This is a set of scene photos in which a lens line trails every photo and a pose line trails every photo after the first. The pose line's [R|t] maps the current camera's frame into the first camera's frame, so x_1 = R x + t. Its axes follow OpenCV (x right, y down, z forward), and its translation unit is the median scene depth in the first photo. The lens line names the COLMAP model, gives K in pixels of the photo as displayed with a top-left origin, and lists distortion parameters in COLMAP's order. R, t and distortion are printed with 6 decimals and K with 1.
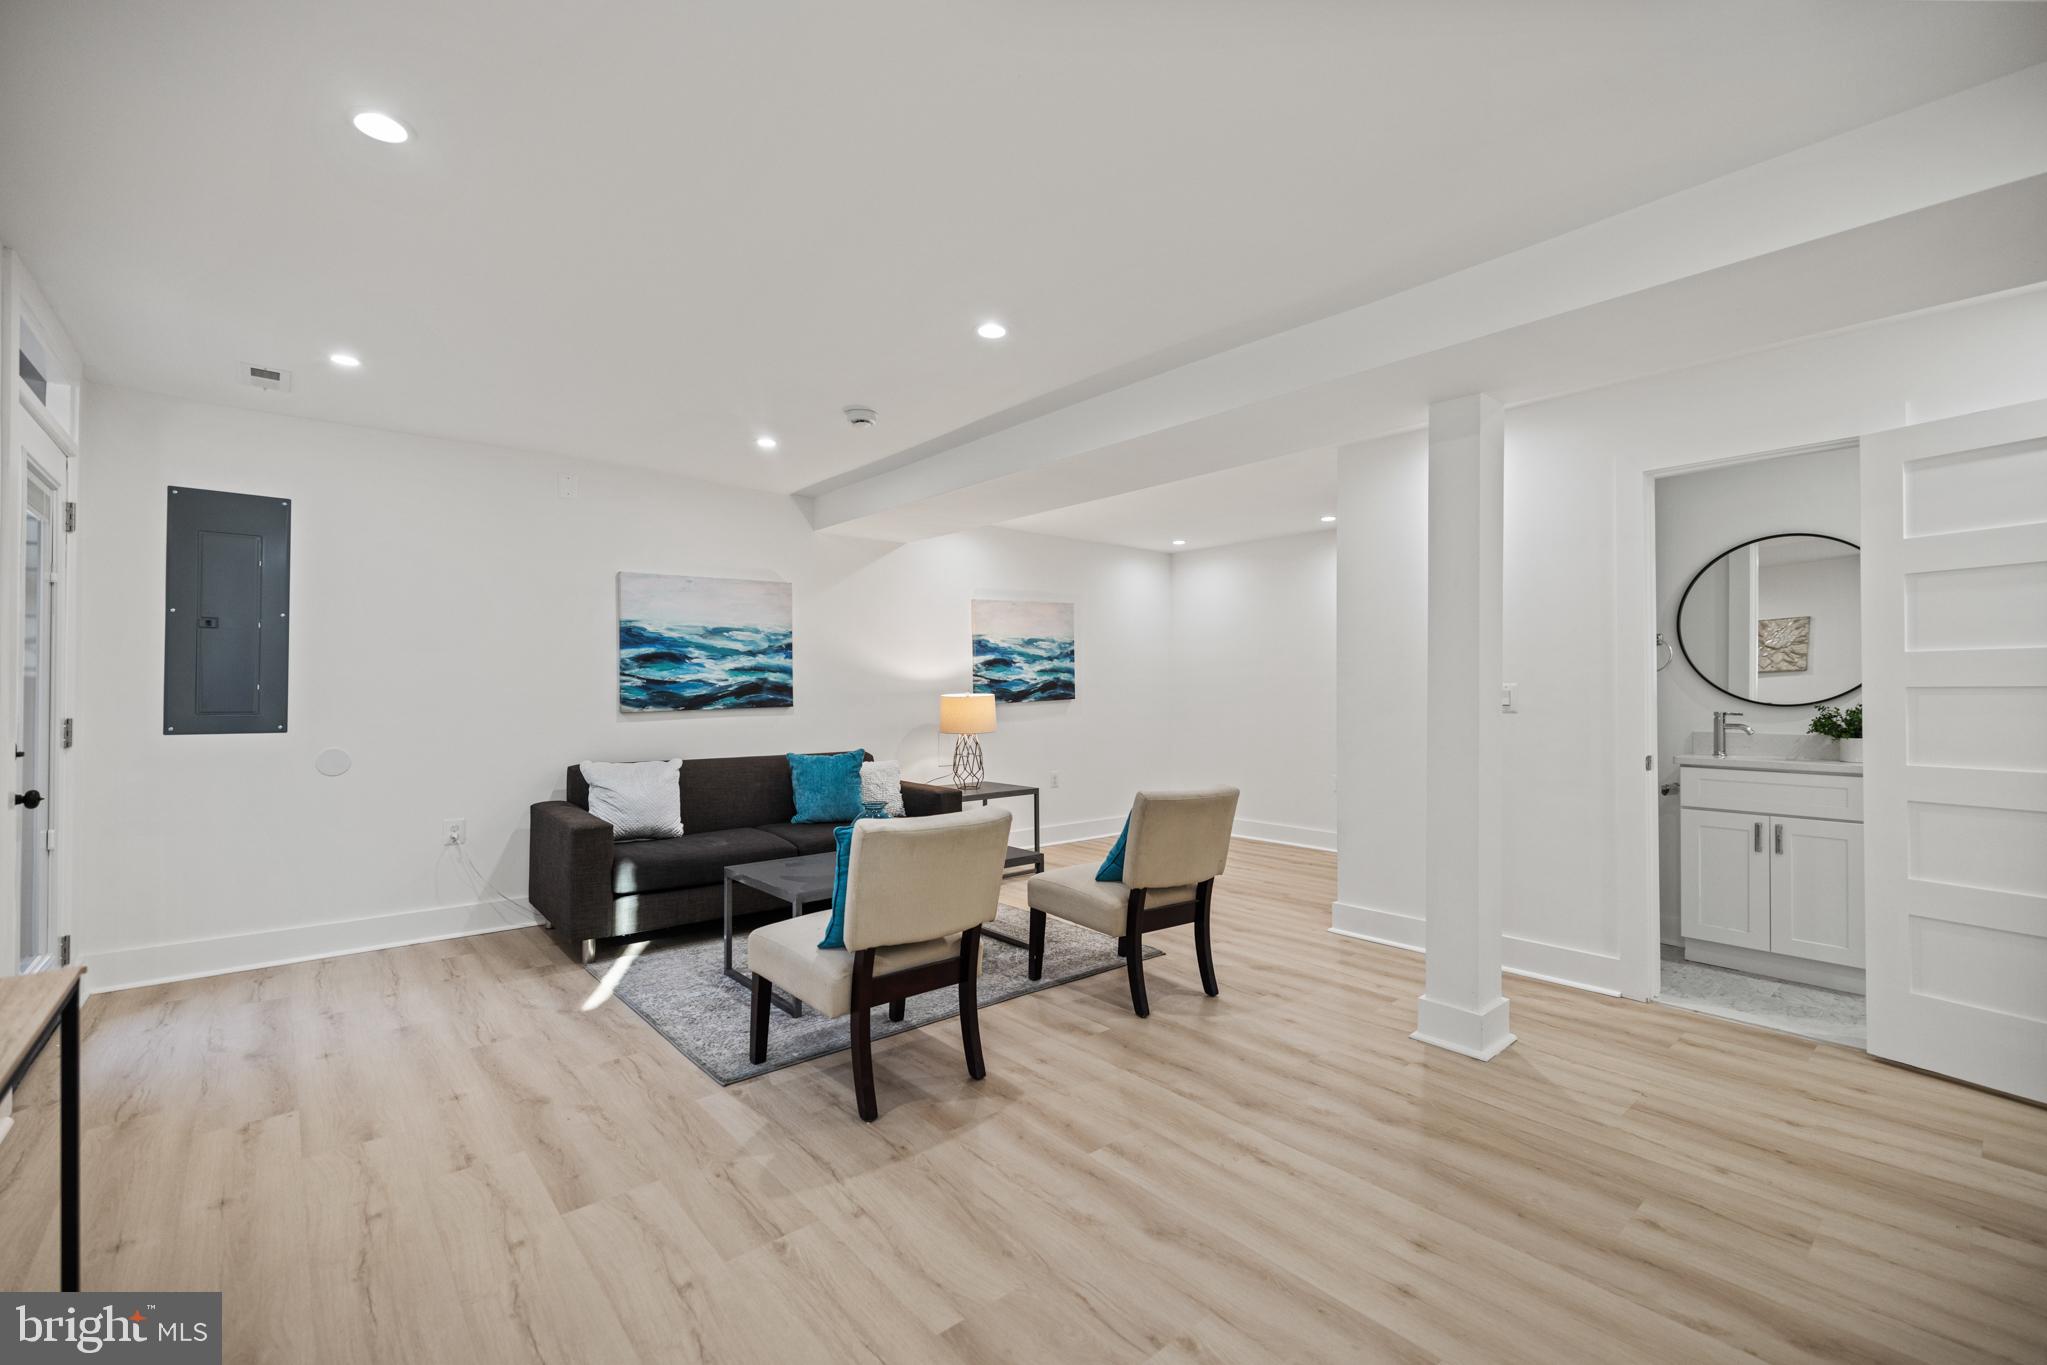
lens RADIAL K [[882.1, 0, 1023.5], [0, 882.1, 682.5], [0, 0, 1]] dist [0.000663, -0.000119]
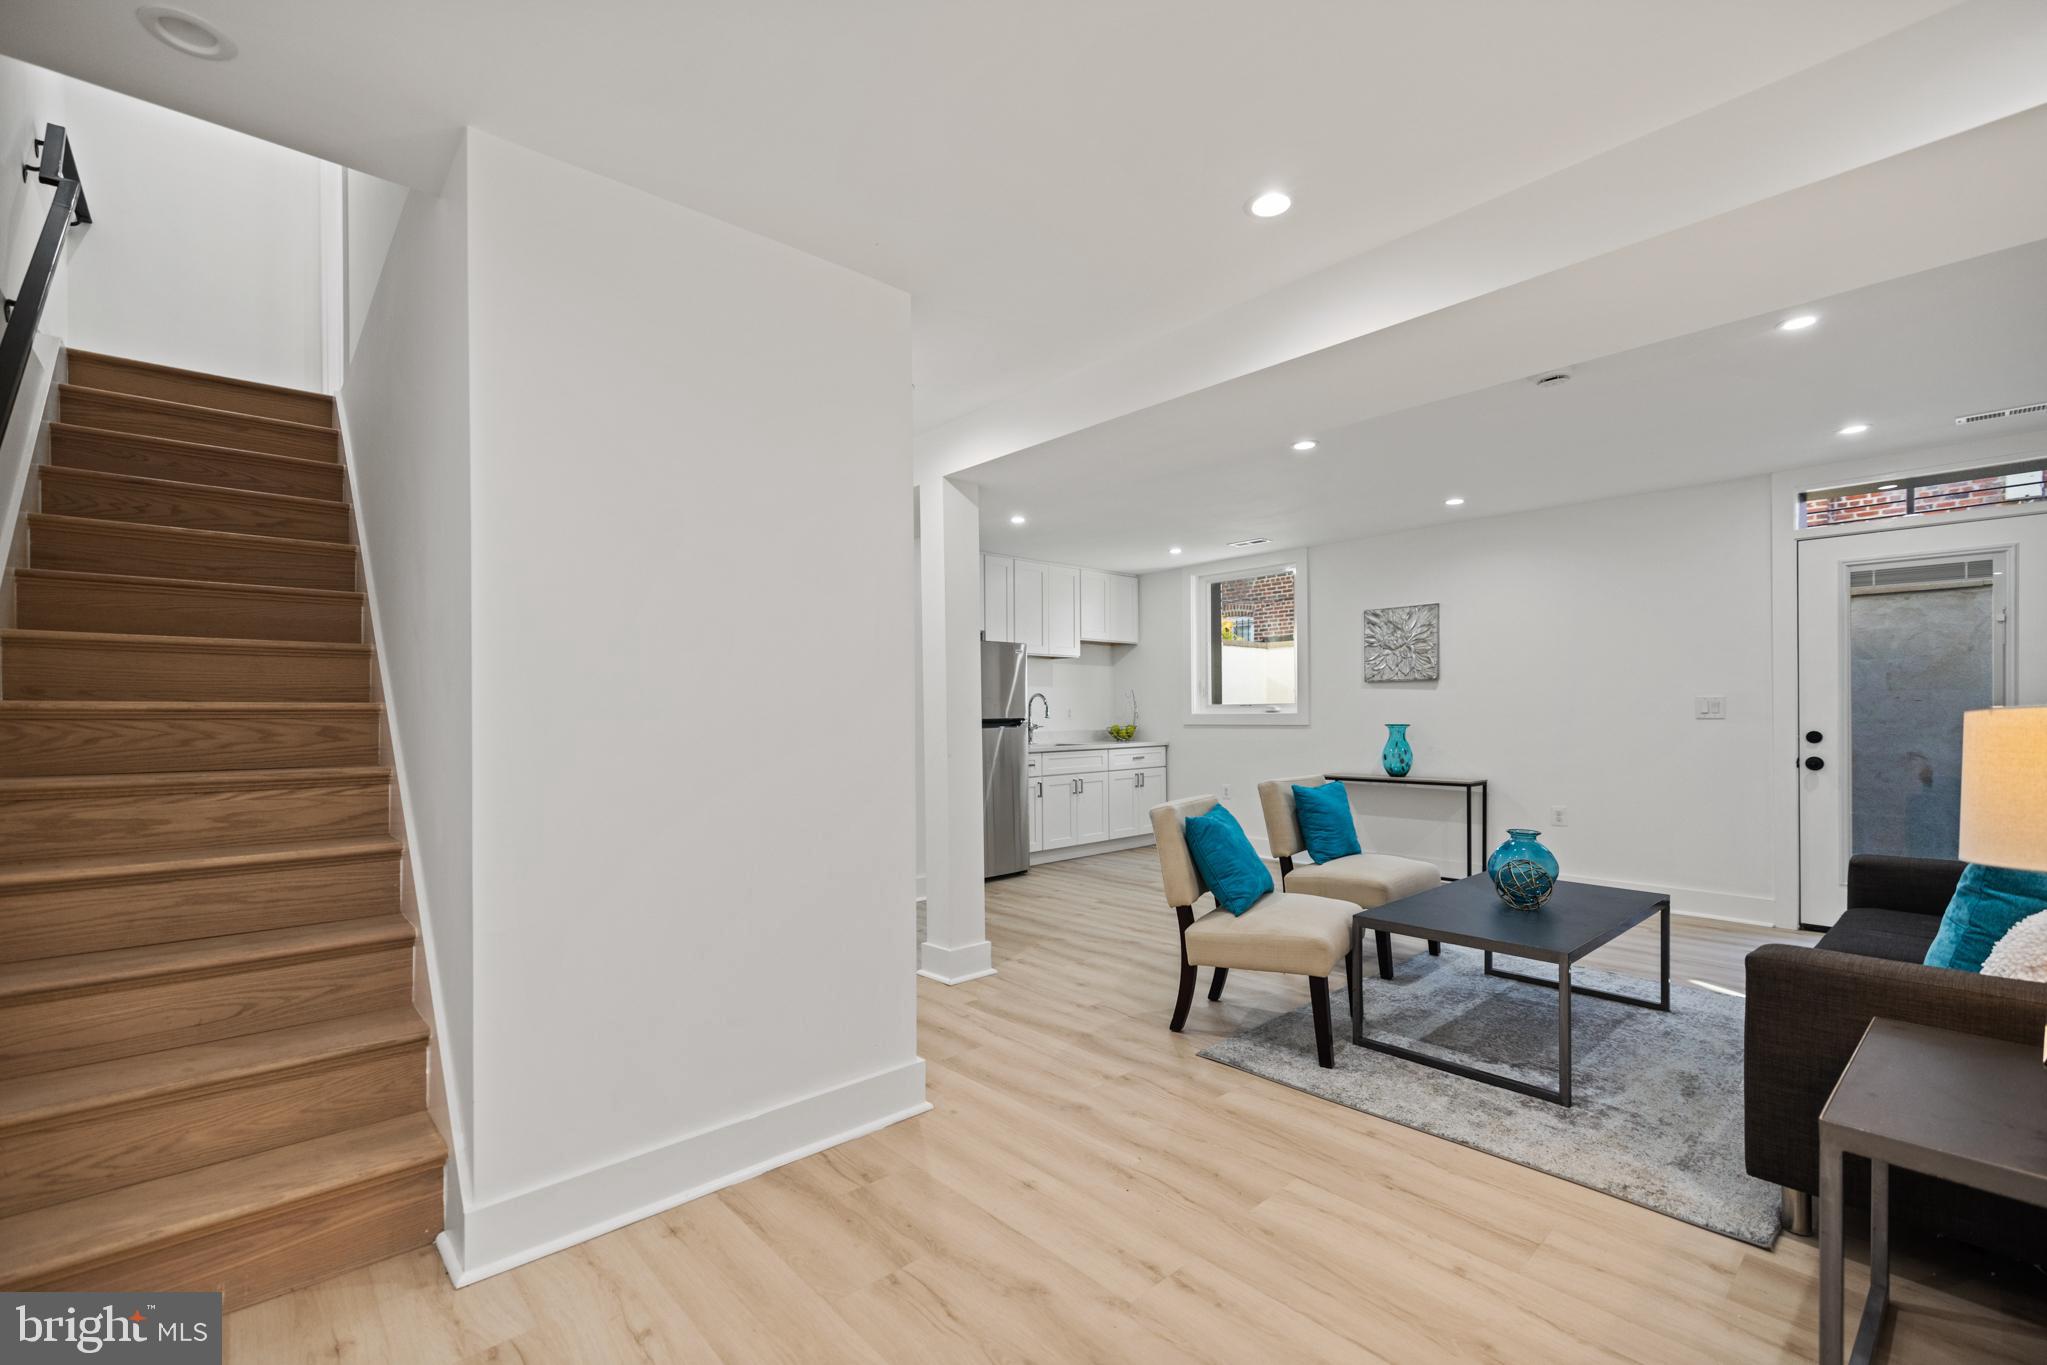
lens RADIAL K [[868.3, 0, 1025.5], [0, 868.3, 718.9], [0, 0, 1]] dist [0.002367, -0.000172]
pose [[-0.999668, 0.005290, -0.025221, 0.509461], [0.005407, 0.999975, -0.004607, 0.039705], [0.025196, -0.004741, -0.999671, 2.733594]]
